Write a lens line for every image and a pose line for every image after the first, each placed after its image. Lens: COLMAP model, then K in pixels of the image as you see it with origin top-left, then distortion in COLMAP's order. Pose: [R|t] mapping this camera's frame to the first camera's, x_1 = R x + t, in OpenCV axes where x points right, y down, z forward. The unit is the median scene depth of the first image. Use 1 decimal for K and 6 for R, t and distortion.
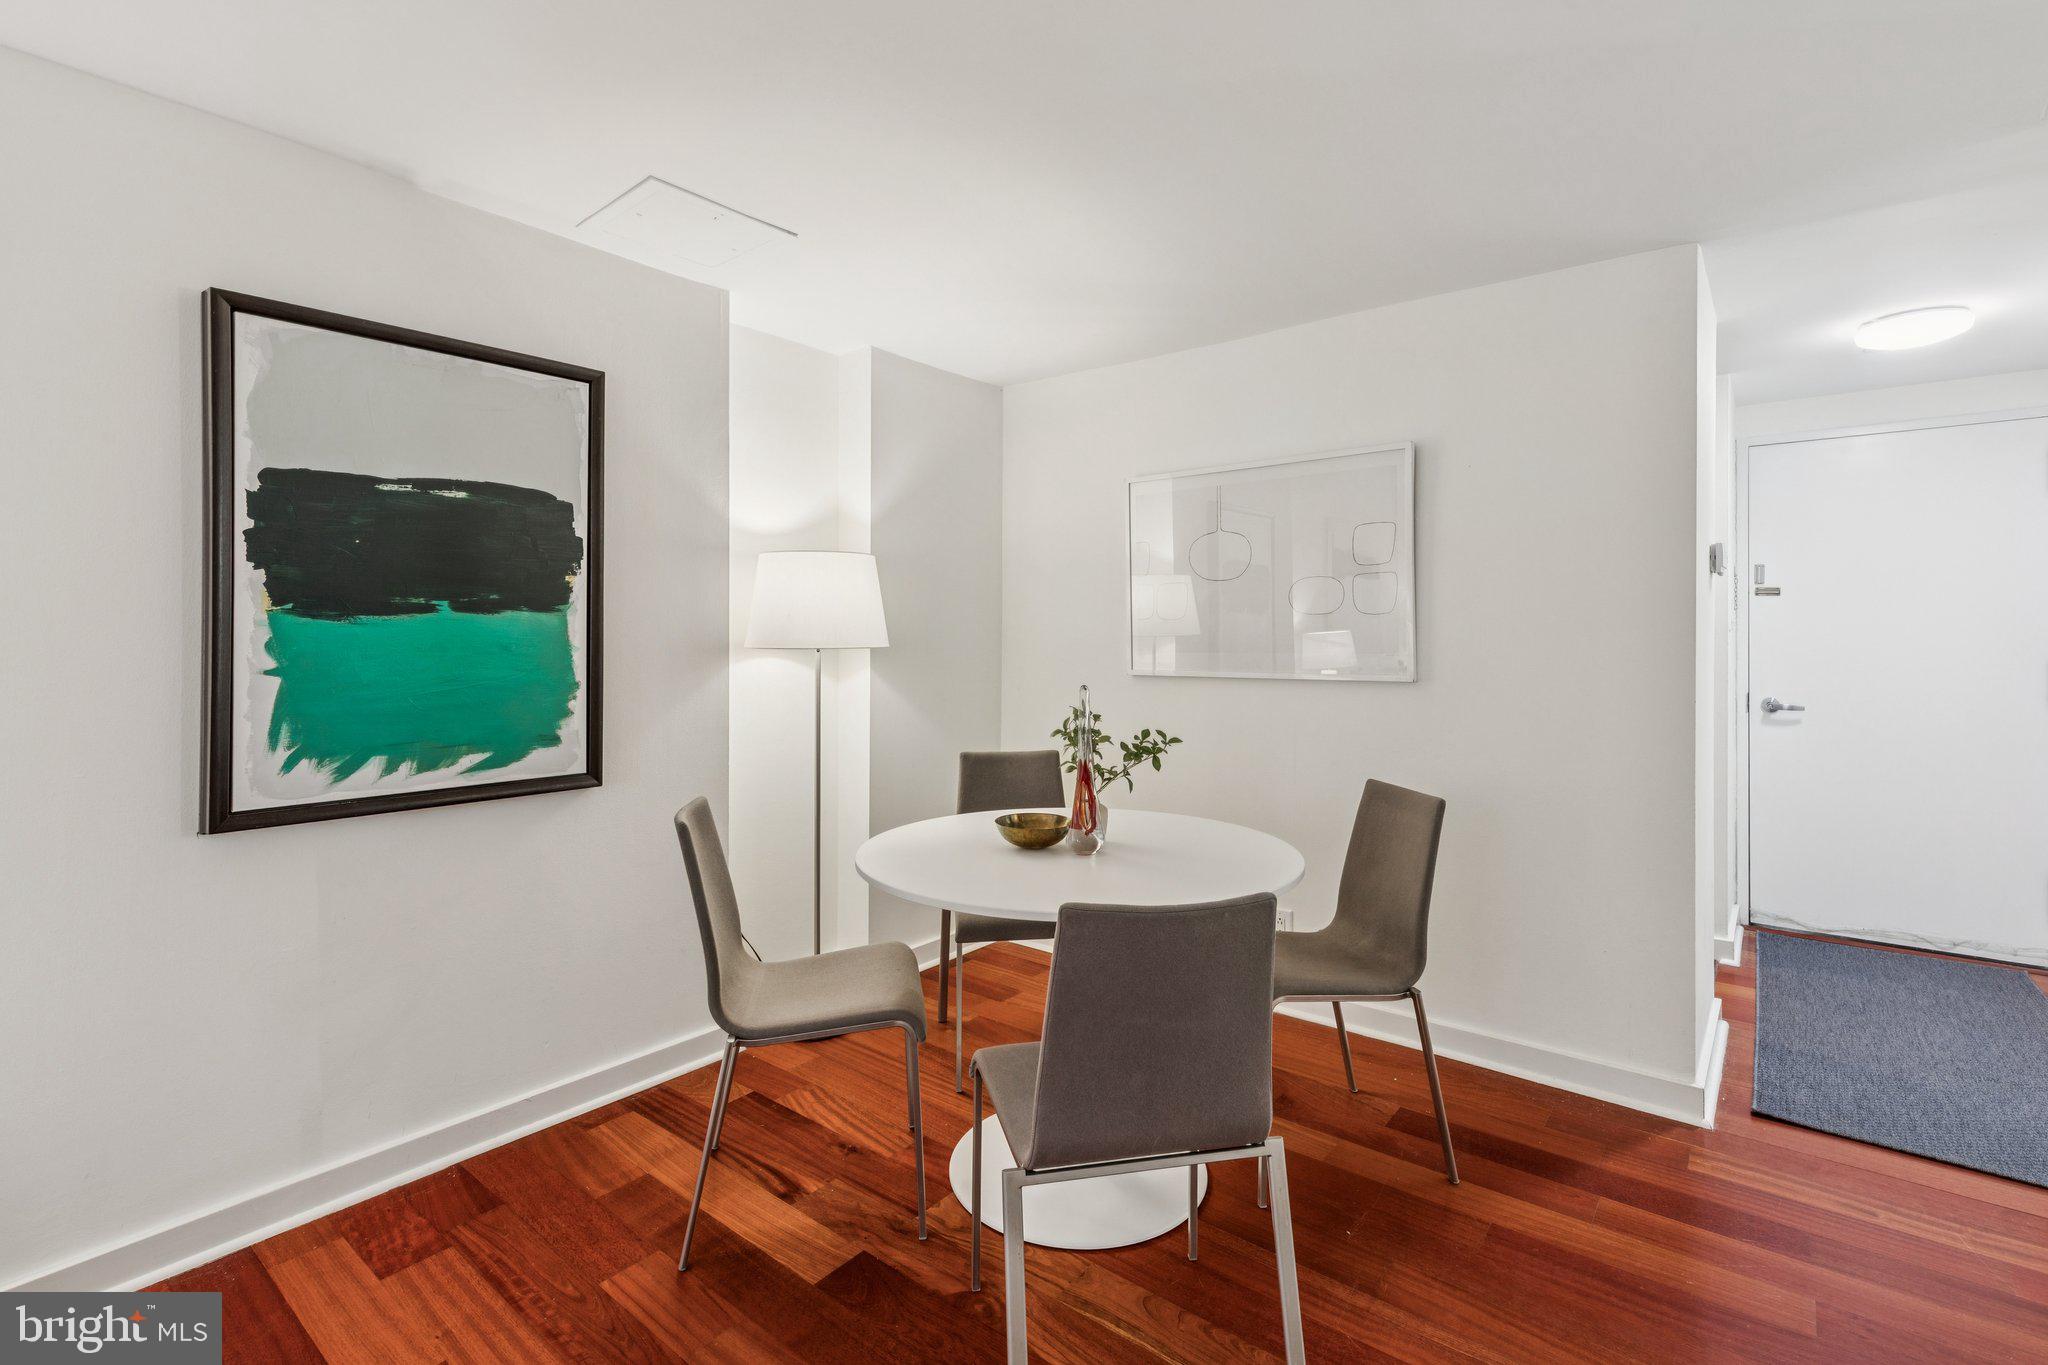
lens RADIAL K [[938.6, 0, 1039.3], [0, 938.6, 656.5], [0, 0, 1]] dist [0.001822, 0.000224]
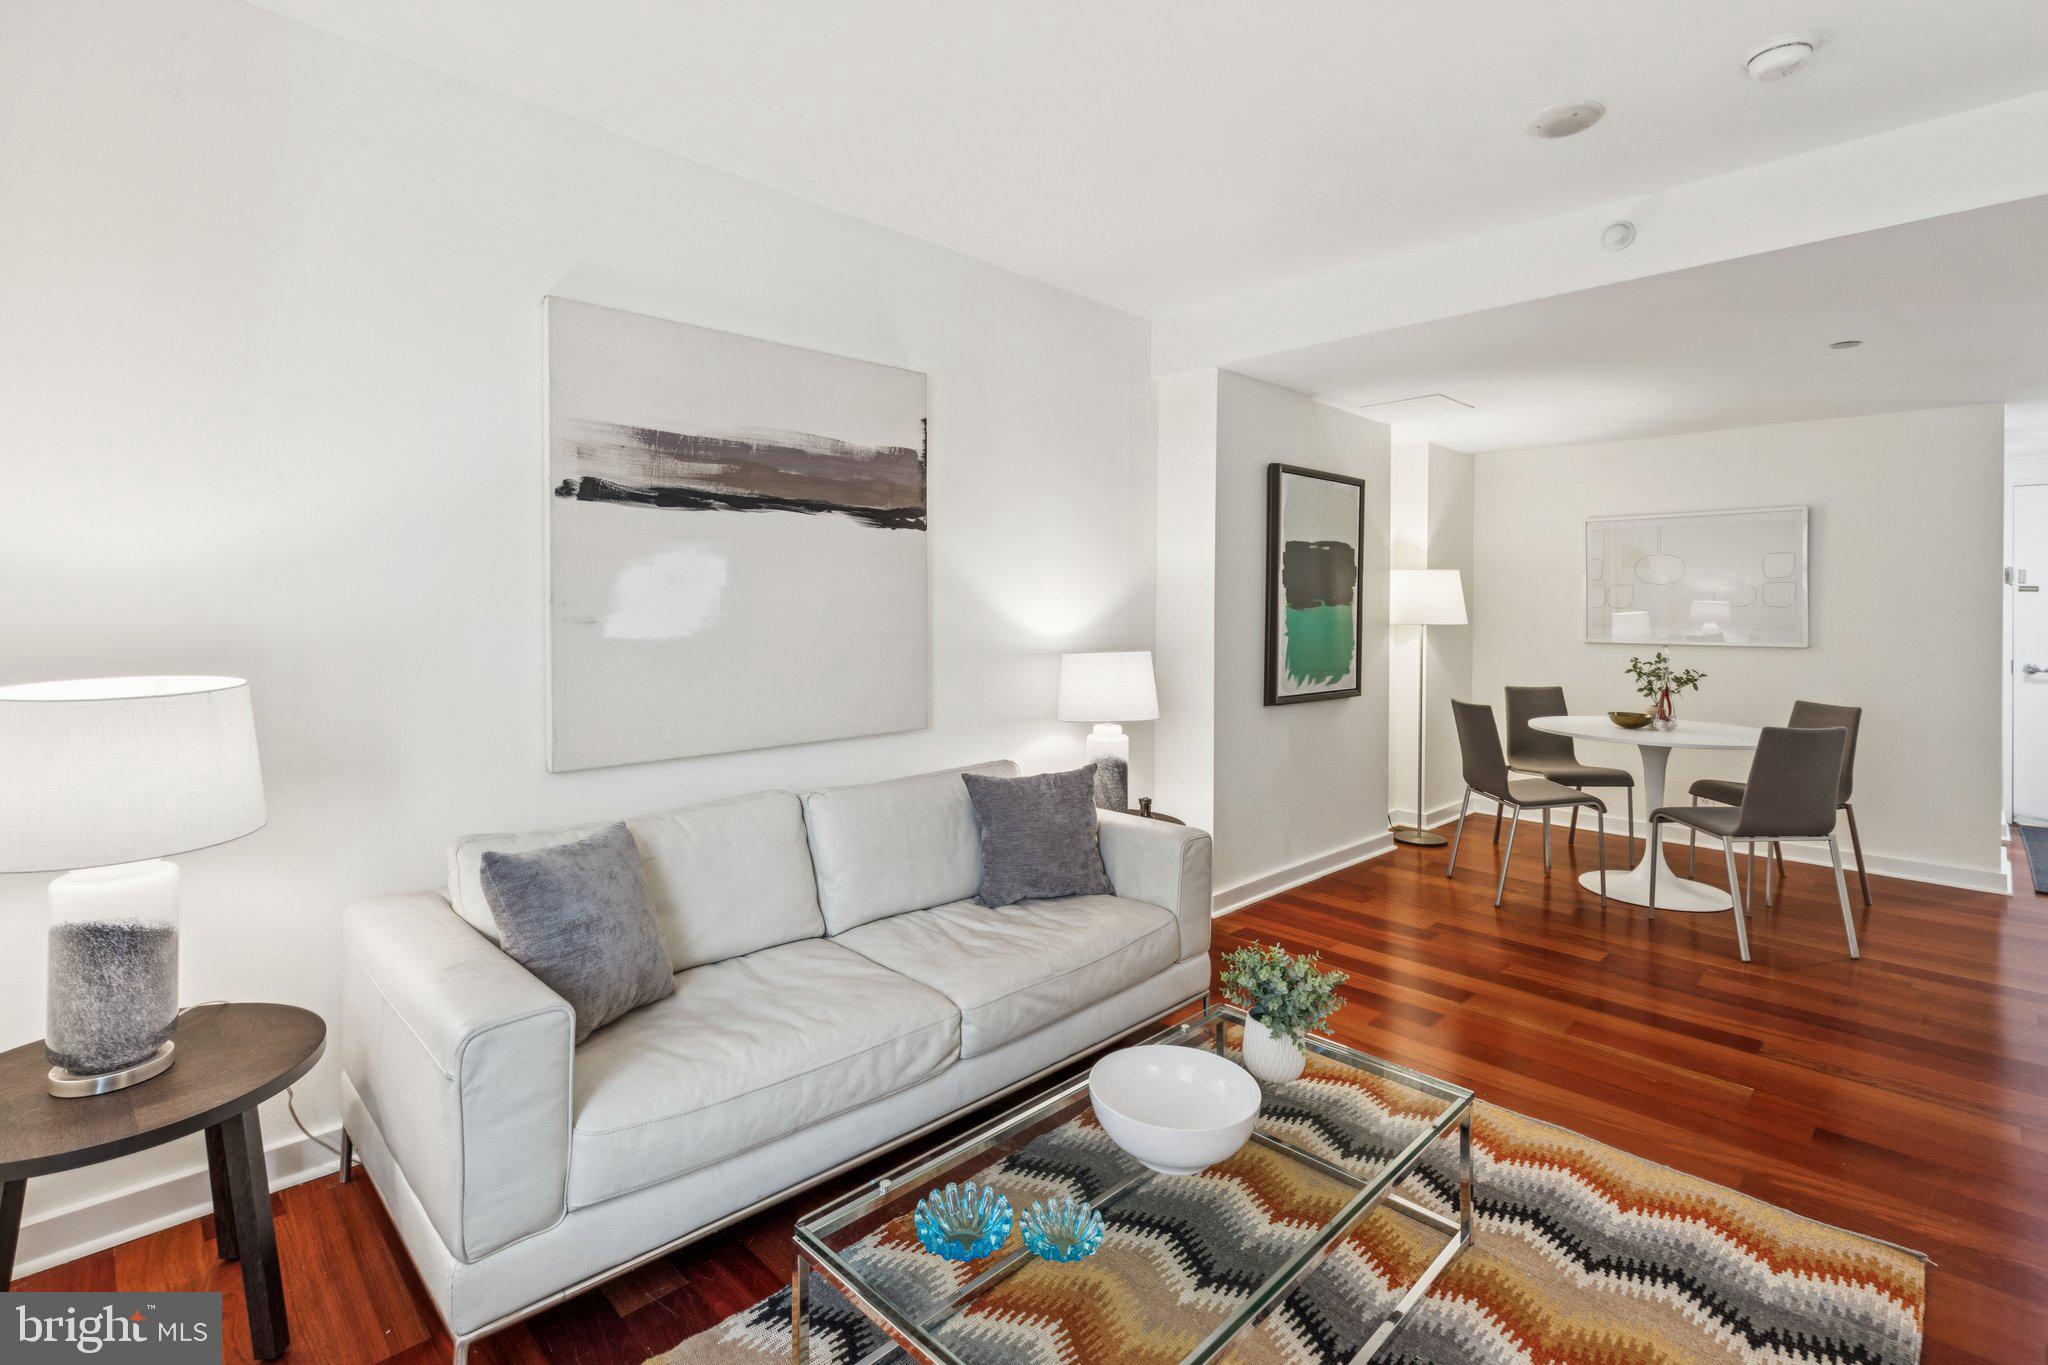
lens RADIAL K [[958.5, 0, 990.8], [0, 958.5, 640.7], [0, 0, 1]] dist [-0.000738, 0.000133]
pose [[0.991380, 0.010378, -0.130606, -1.050805], [-0.008944, 0.999893, 0.011565, 0.009775], [0.130712, -0.010297, 0.991367, -1.136819]]
